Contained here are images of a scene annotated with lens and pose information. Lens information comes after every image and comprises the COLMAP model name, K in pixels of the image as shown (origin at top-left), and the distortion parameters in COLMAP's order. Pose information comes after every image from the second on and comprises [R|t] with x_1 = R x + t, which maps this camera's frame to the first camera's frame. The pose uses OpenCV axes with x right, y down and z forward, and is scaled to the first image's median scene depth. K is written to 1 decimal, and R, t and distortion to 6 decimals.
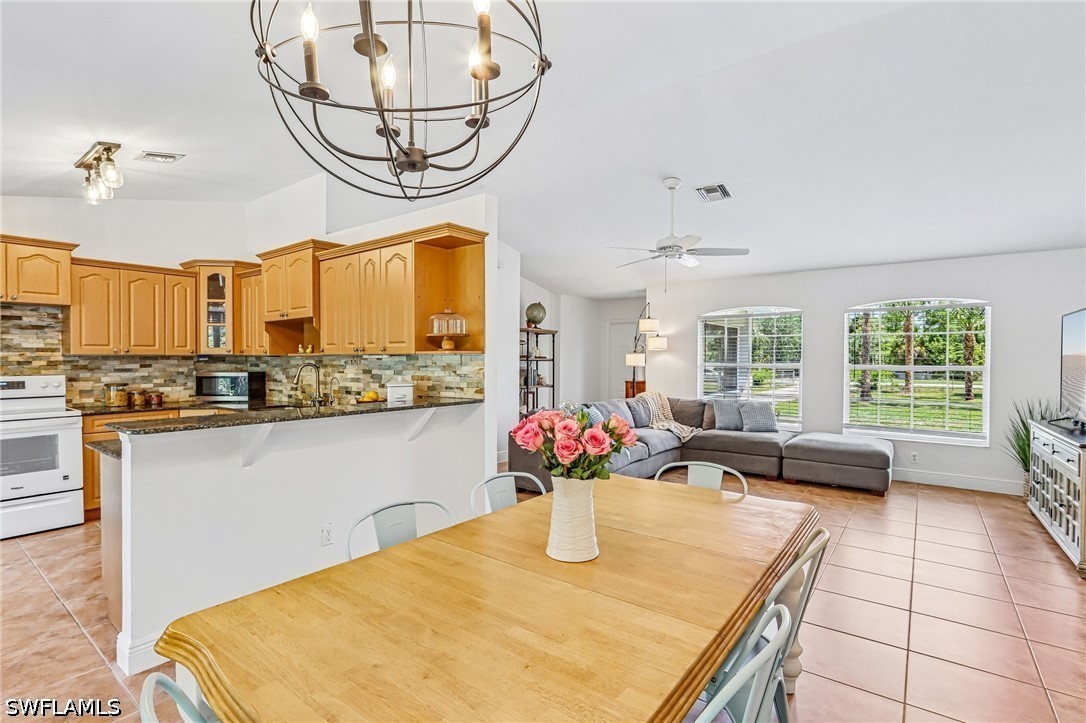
lens RADIAL K [[515.3, 0, 548.7], [0, 515.3, 363.2], [0, 0, 1]] dist [-0.026888, 0.004986]
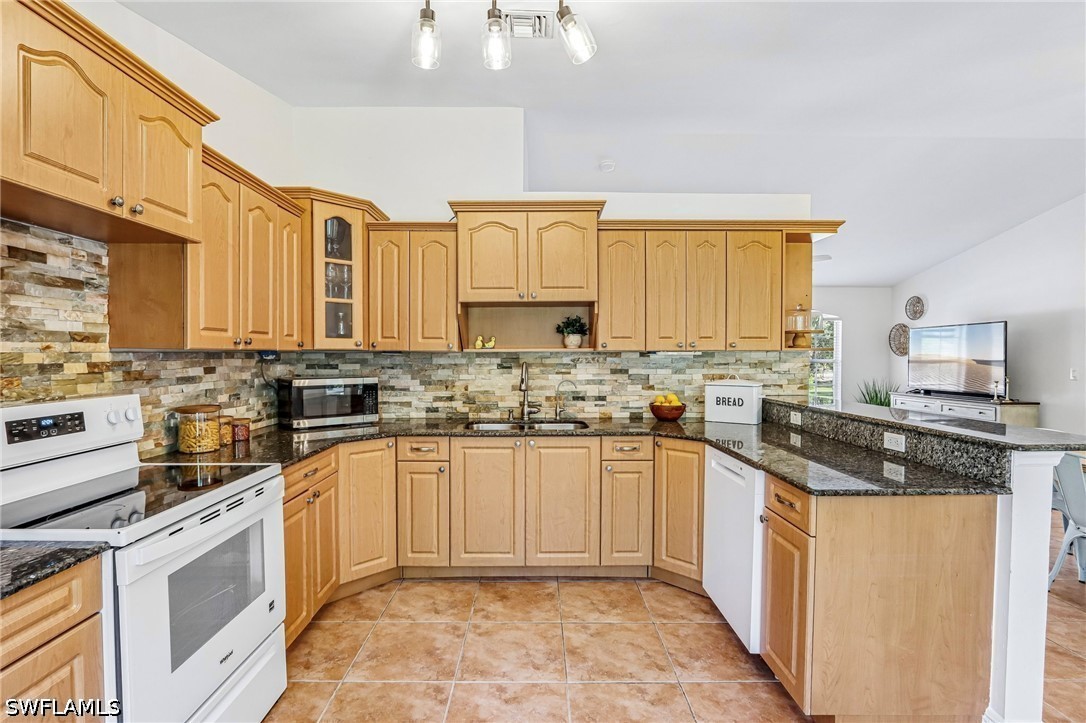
lens RADIAL K [[515.3, 0, 549.2], [0, 515.3, 365.2], [0, 0, 1]] dist [-0.026888, 0.004986]
pose [[0.788714, -0.013717, 0.614608, -0.830972], [0.006899, 0.999886, 0.013462, -0.004750], [-0.614722, -0.006377, 0.788718, 0.362200]]
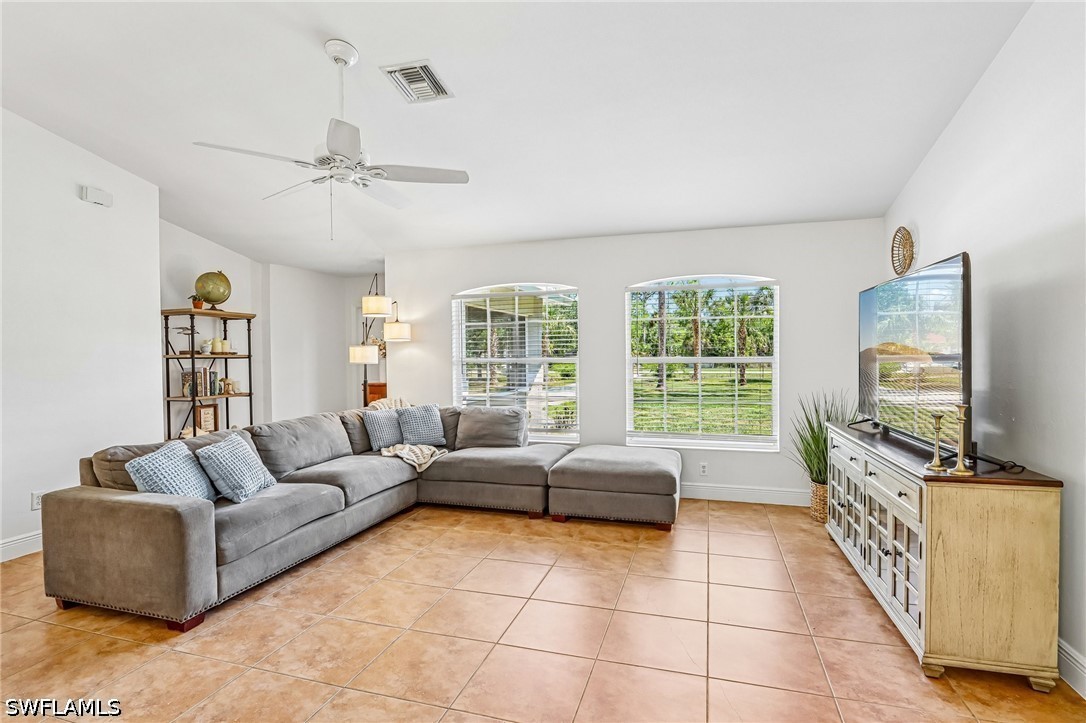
lens RADIAL K [[515.3, 0, 552.8], [0, 515.3, 356.7], [0, 0, 1]] dist [-0.026888, 0.004986]
pose [[0.941768, -0.016047, 0.335881, 0.249805], [0.016762, 0.999859, 0.000773, -0.000295], [-0.335846, 0.004902, 0.941904, 0.349874]]
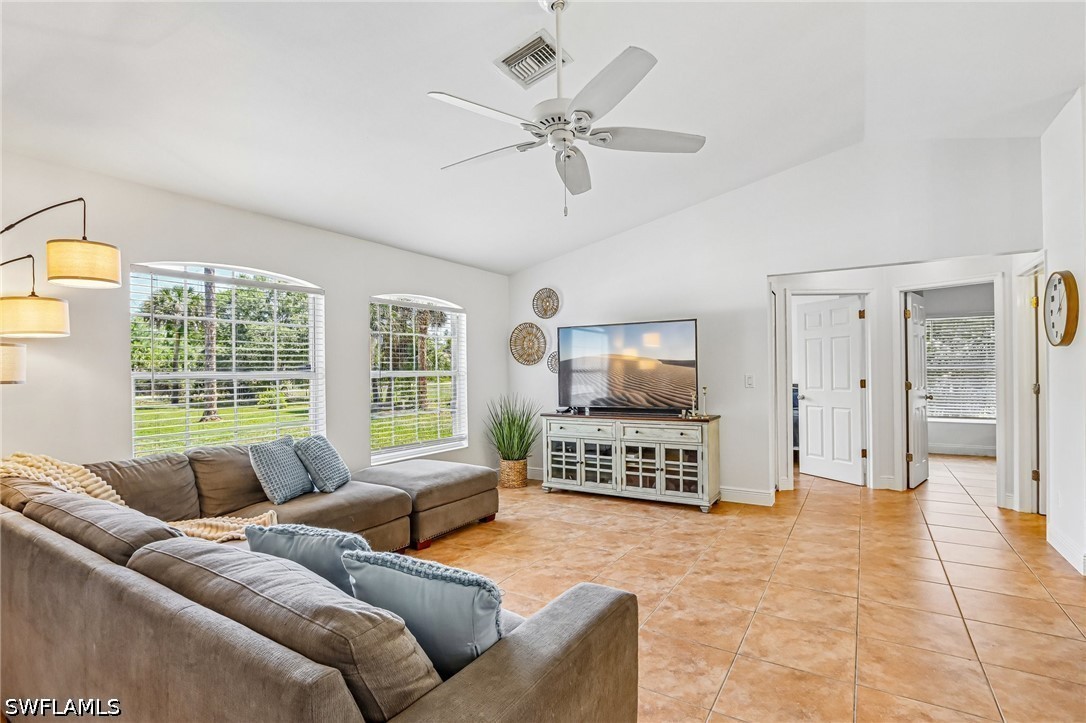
lens RADIAL K [[515.3, 0, 525.6], [0, 515.3, 375.6], [0, 0, 1]] dist [-0.026888, 0.004986]
pose [[-0.043490, -0.012072, 0.998981, -0.227918], [0.020948, 0.999696, 0.012993, 0.004808], [-0.998834, 0.021492, -0.043224, 1.007648]]
